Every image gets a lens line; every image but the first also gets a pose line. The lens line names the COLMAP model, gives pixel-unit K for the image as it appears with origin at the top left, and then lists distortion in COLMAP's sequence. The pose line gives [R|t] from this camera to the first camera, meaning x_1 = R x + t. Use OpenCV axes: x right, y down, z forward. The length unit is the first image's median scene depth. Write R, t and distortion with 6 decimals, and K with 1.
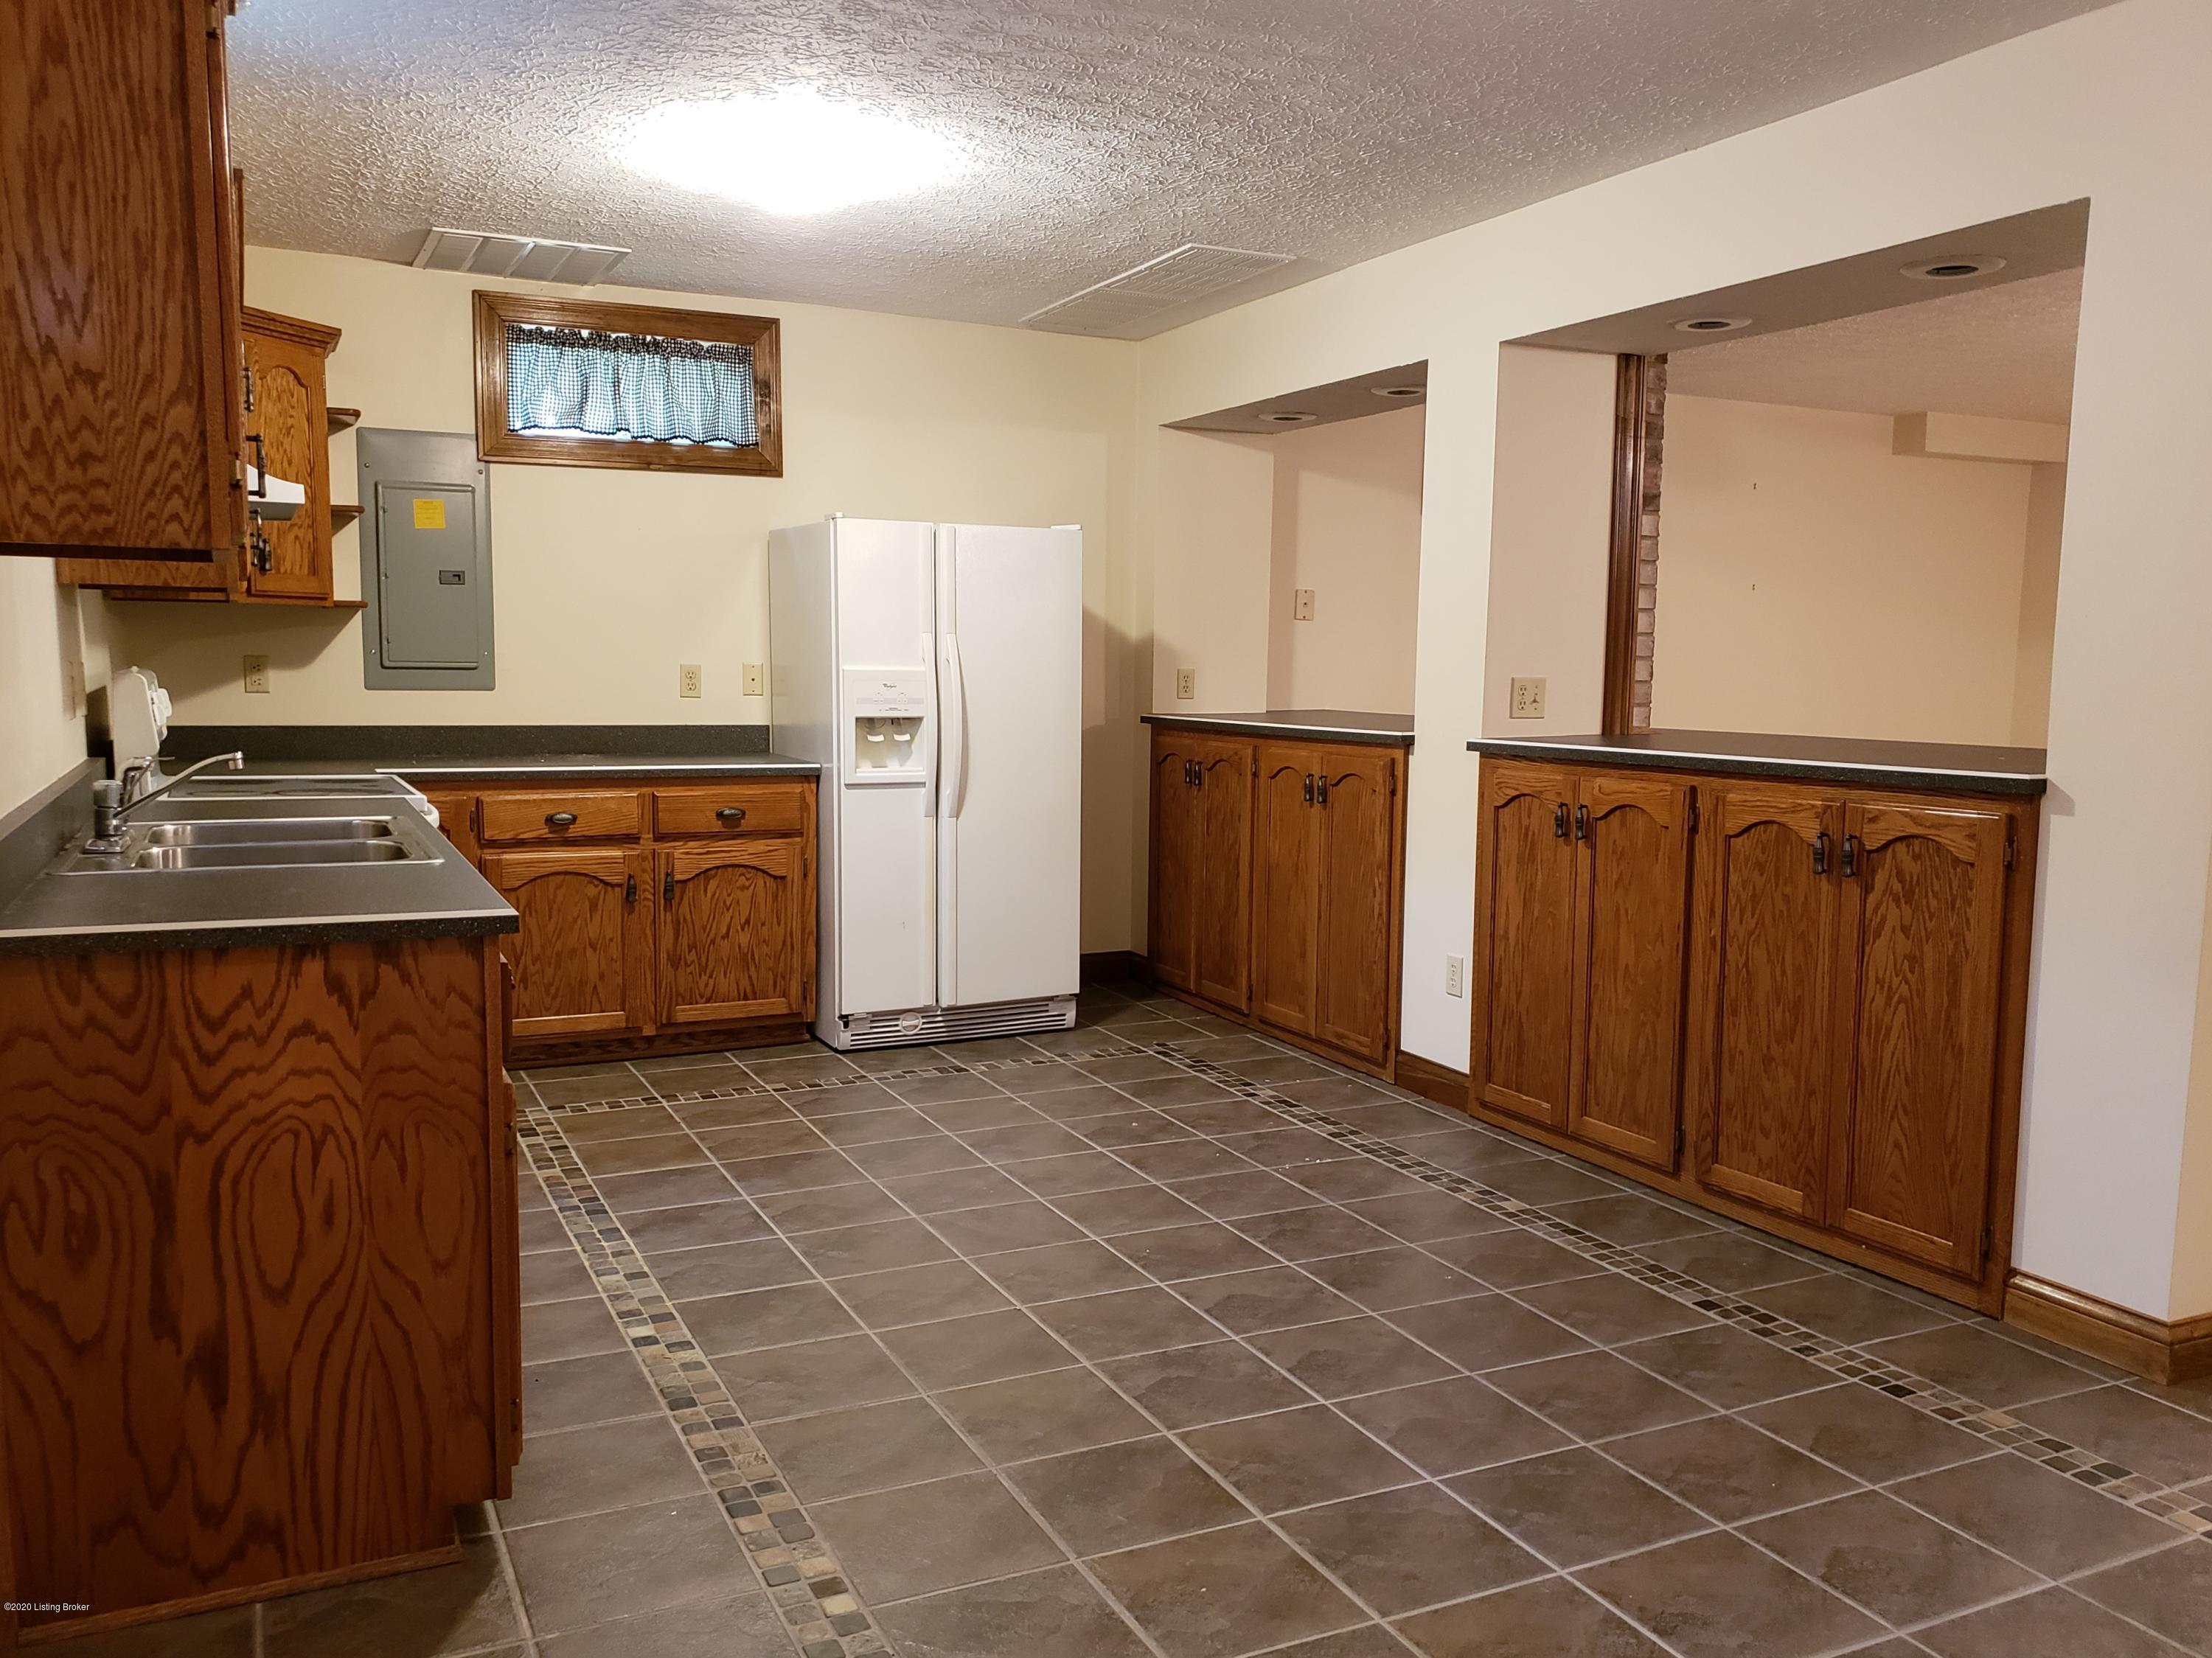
lens RADIAL K [[1766.5, 0, 1108.7], [0, 1766.5, 865.9], [0, 0, 1]] dist [-0.001432, -0.003821]
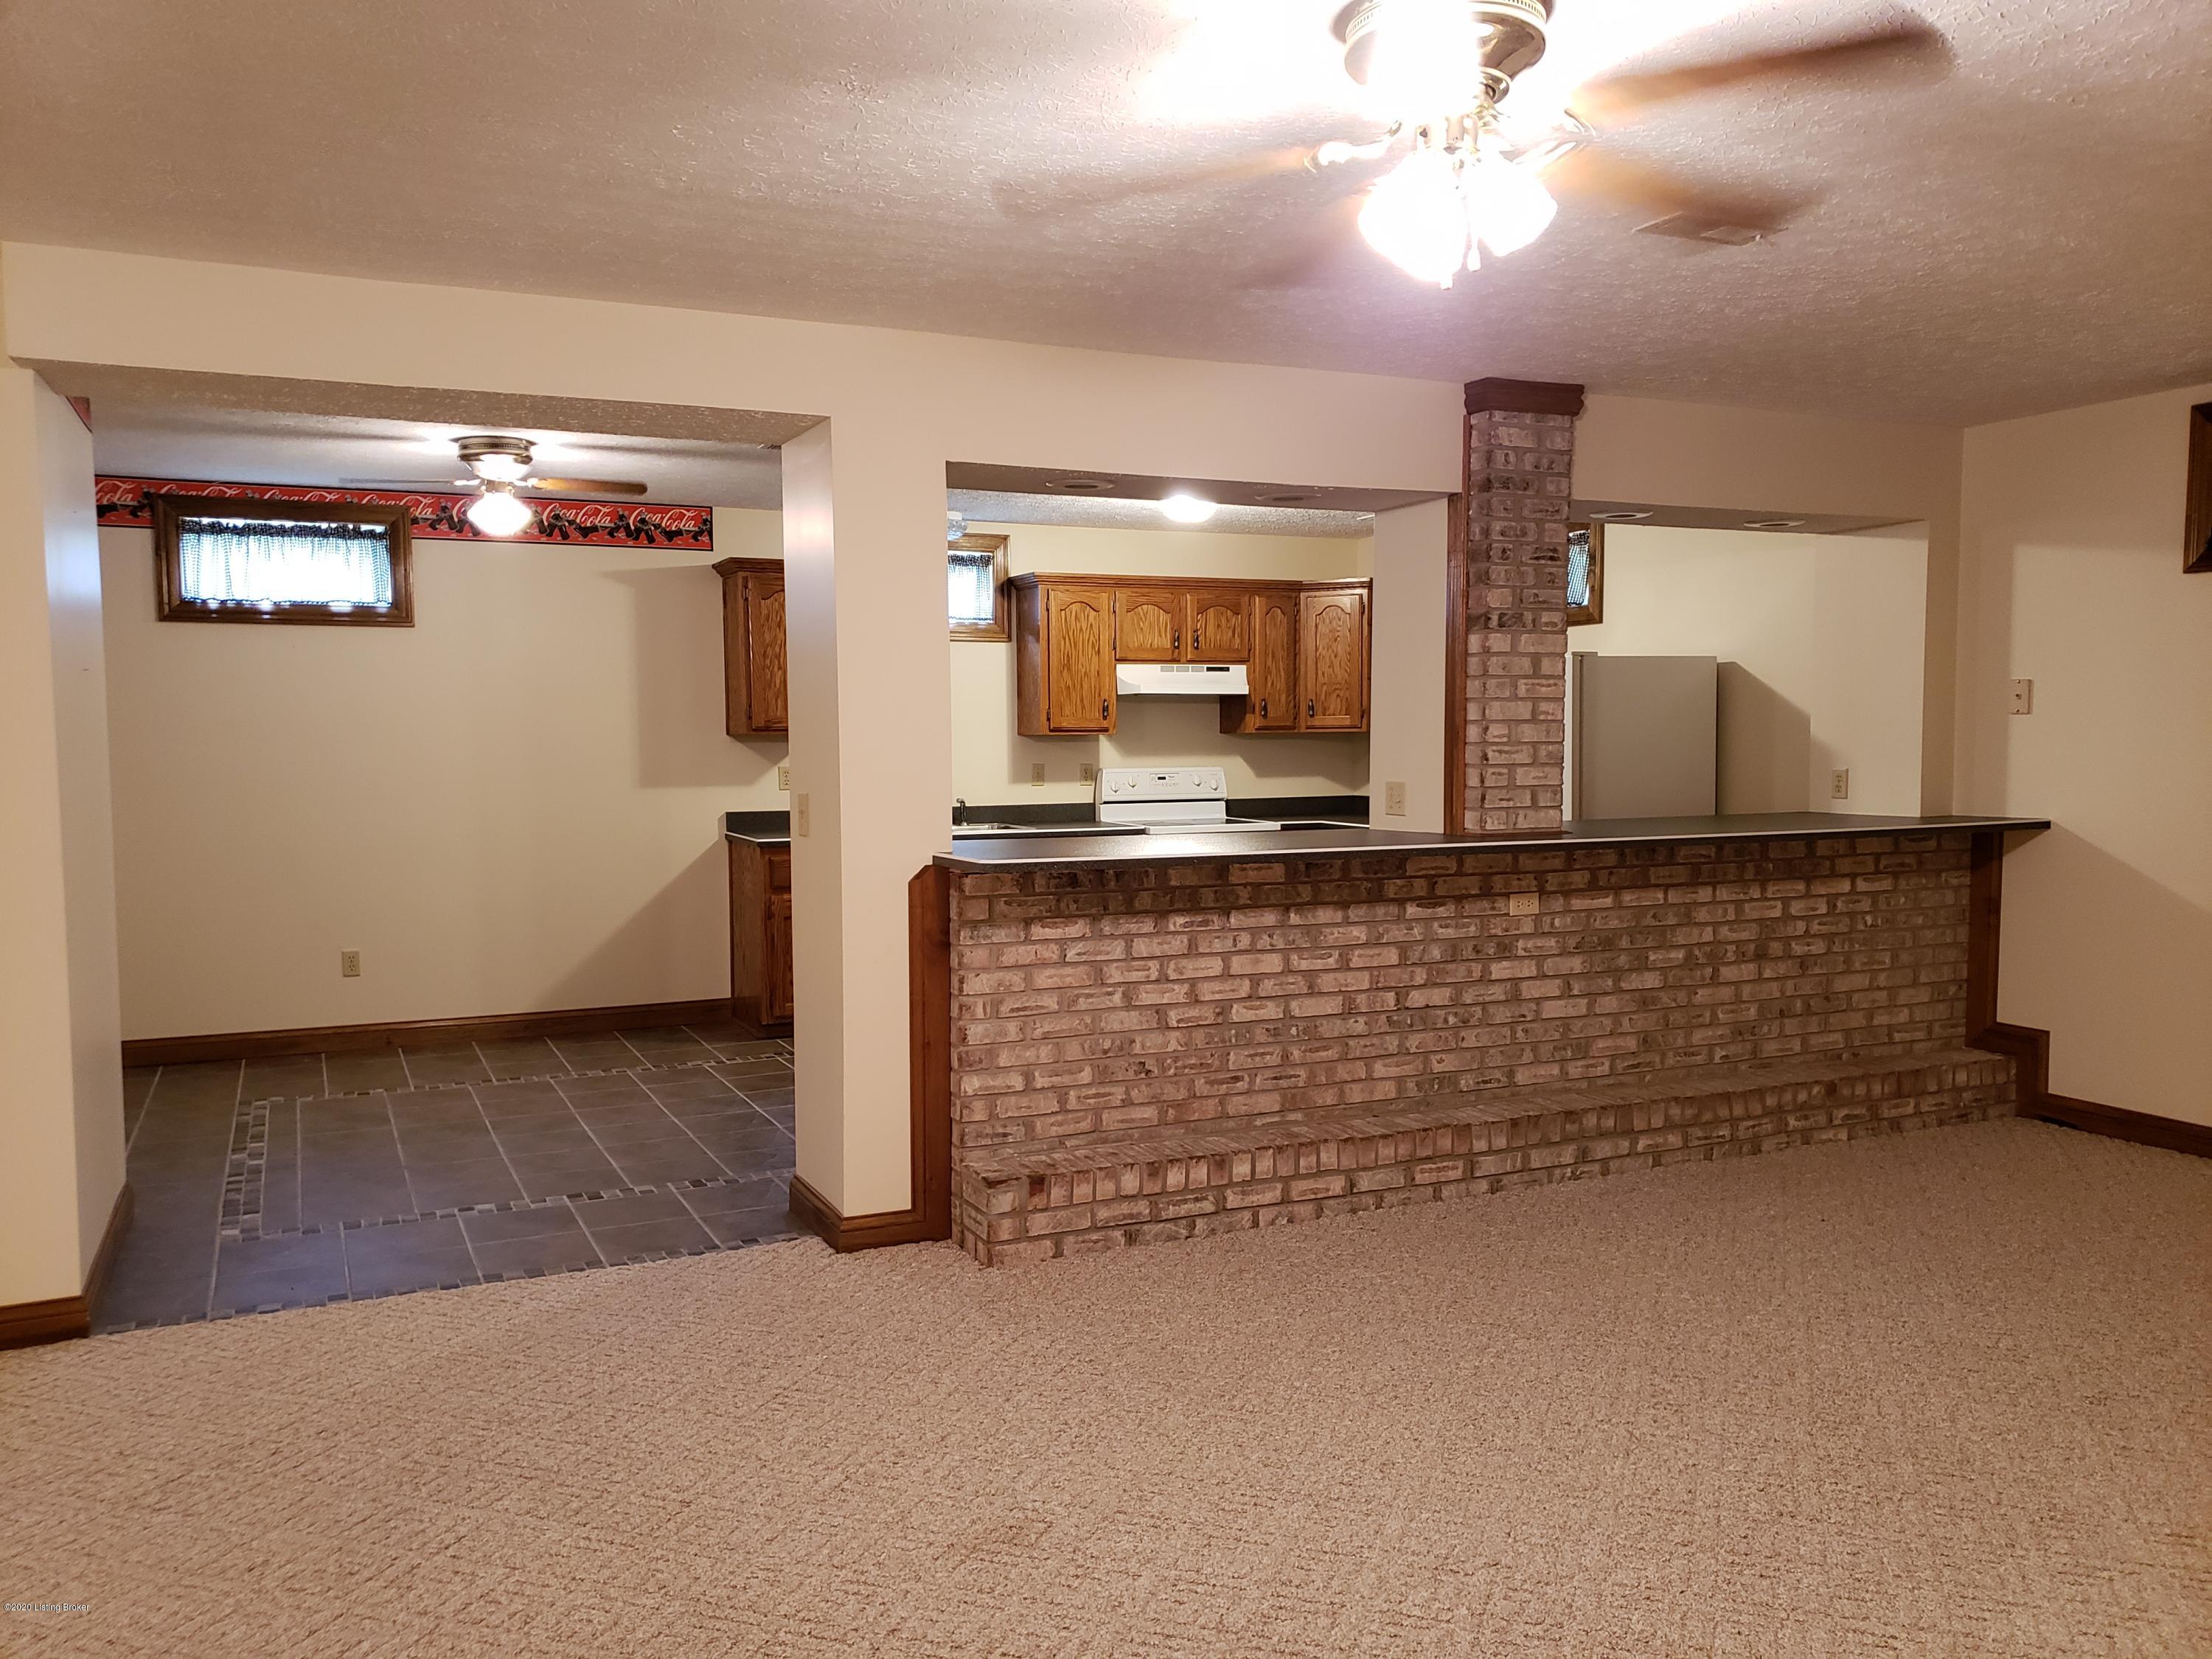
lens RADIAL K [[1766.7, 0, 1108.7], [0, 1766.7, 866.4], [0, 0, 1]] dist [-0.001432, -0.003821]
pose [[-0.019789, 0.061619, -0.997904, 1.161909], [-0.104762, 0.992477, 0.063362, -0.084997], [0.994300, 0.105796, -0.013185, 0.668933]]
